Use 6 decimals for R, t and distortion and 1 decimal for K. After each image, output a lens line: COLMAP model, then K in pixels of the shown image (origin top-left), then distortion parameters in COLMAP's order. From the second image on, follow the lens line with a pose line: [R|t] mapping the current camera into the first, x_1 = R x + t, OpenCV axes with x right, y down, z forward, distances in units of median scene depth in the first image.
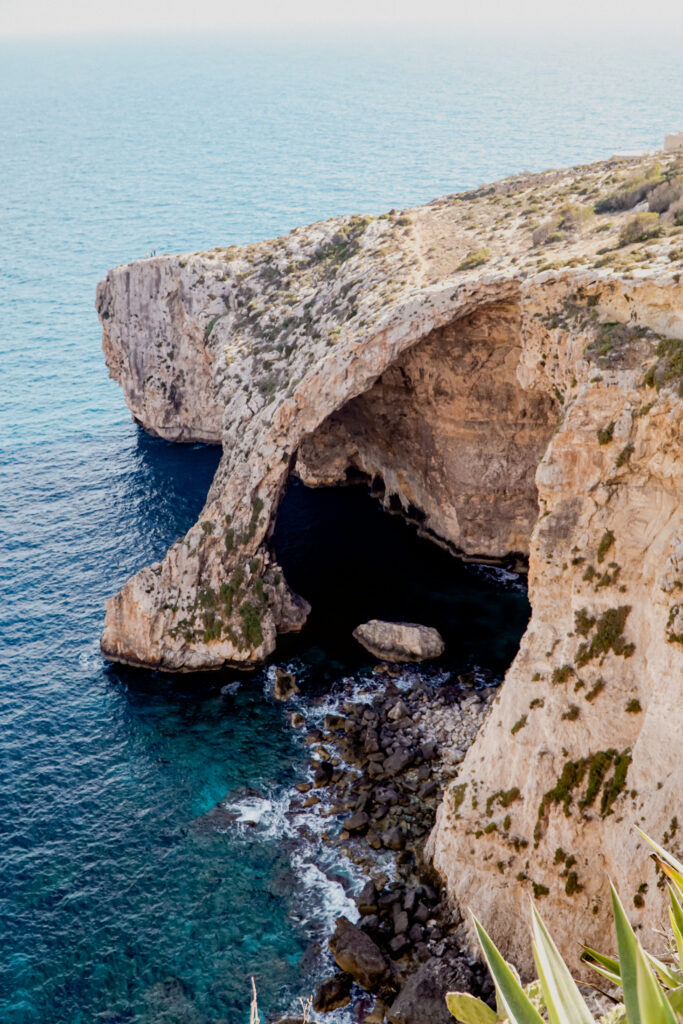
lens RADIAL K [[966.5, 0, 334.3], [0, 966.5, 509.4], [0, 0, 1]] dist [0.052605, 0.000000]
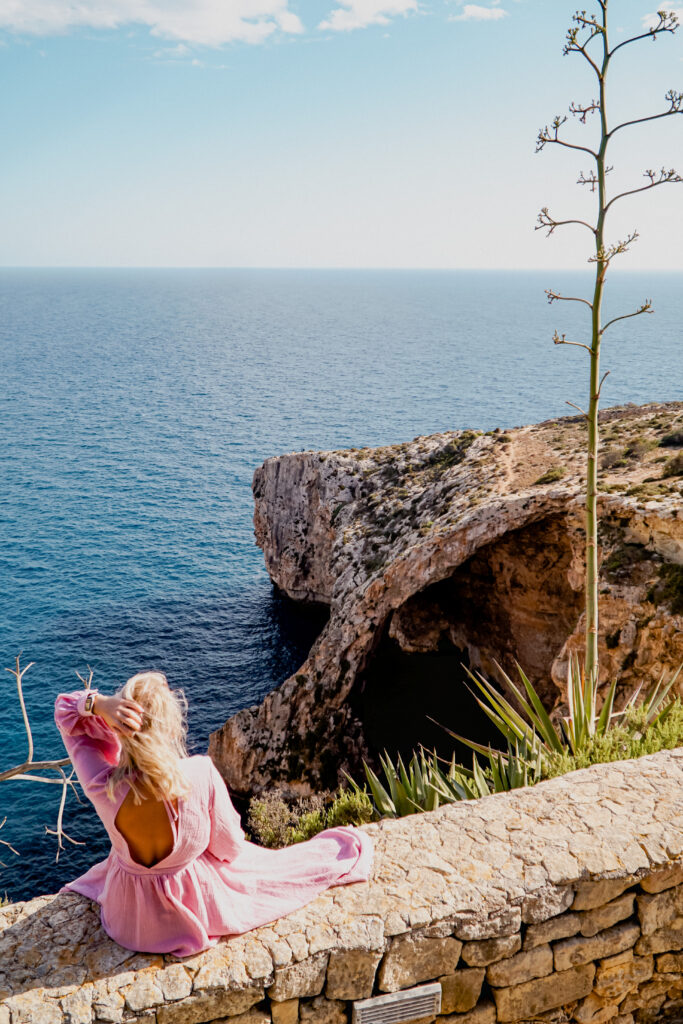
lens RADIAL K [[839.1, 0, 344.0], [0, 839.1, 515.6], [0, 0, 1]] dist [0.015326, -0.010760]
pose [[0.984130, 0.083023, -0.156830, 0.061363], [-0.109565, 0.979508, -0.168997, -0.010358], [0.139586, 0.183498, 0.973059, -0.019341]]
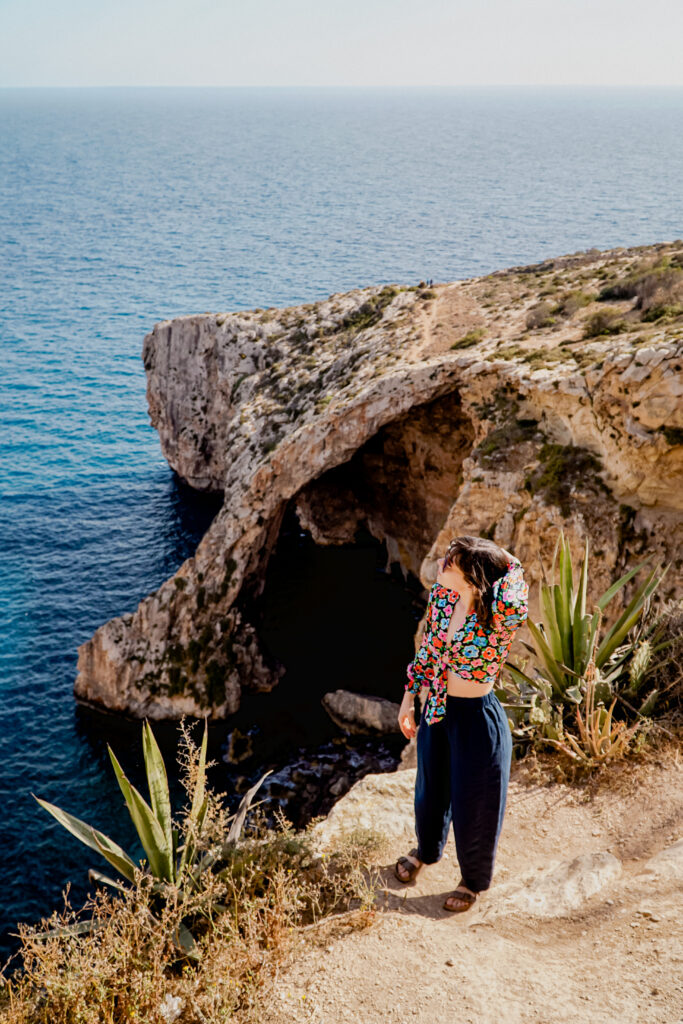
lens RADIAL K [[948.0, 0, 338.2], [0, 948.0, 516.1], [0, 0, 1]] dist [0.047565, 0.004007]
pose [[0.991901, 0.078131, -0.100141, 0.124269], [-0.082394, 0.995830, -0.039163, -0.025828], [0.096664, 0.047096, 0.994202, 0.018488]]
